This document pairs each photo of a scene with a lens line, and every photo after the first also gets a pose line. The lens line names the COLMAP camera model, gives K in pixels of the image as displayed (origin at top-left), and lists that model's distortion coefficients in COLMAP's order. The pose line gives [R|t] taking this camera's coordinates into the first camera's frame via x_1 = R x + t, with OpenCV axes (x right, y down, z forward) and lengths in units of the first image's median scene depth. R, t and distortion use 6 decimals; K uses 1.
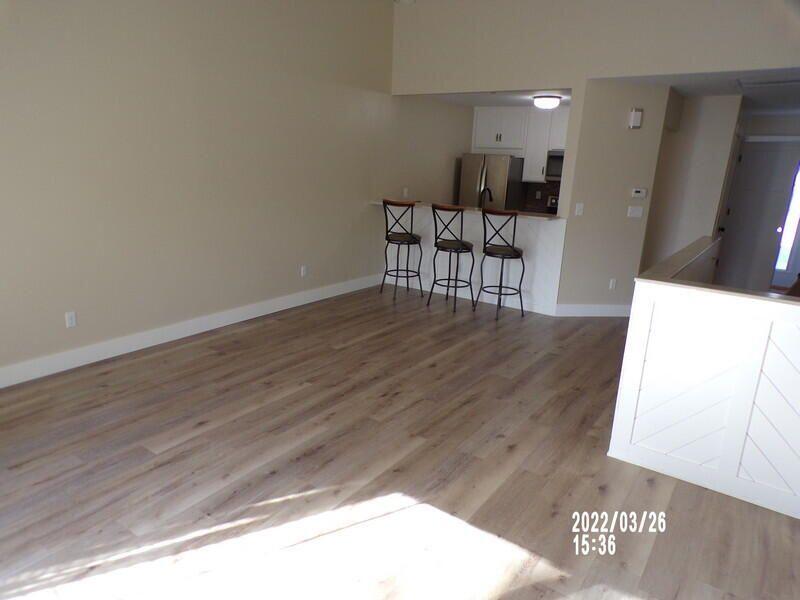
lens RADIAL K [[538.6, 0, 394.7], [0, 538.6, 312.7], [0, 0, 1]] dist [-0.048502, 0.067644]
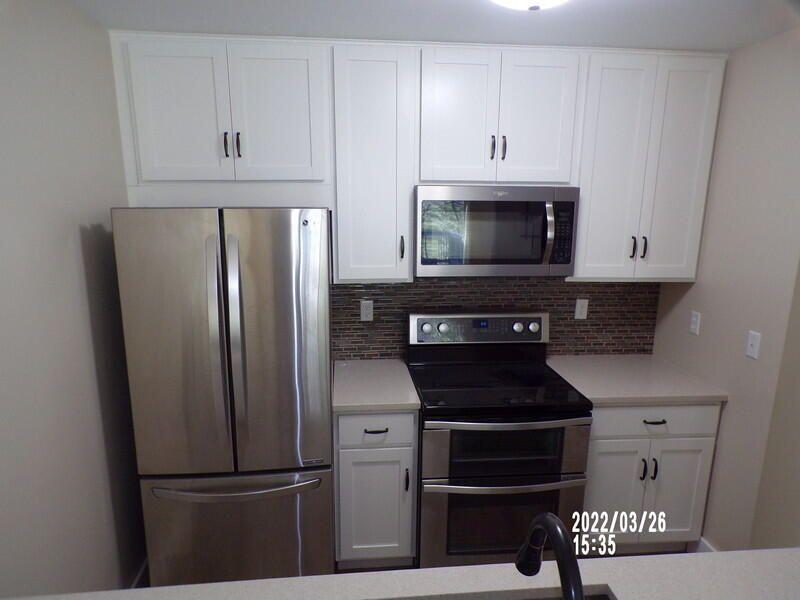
lens RADIAL K [[538.6, 0, 394.7], [0, 538.6, 312.7], [0, 0, 1]] dist [-0.048502, 0.067644]
pose [[0.744781, -0.167743, 0.645882, 0.096216], [0.199940, 0.979518, 0.023836, -0.387310], [-0.636652, 0.111385, 0.763065, 1.248844]]
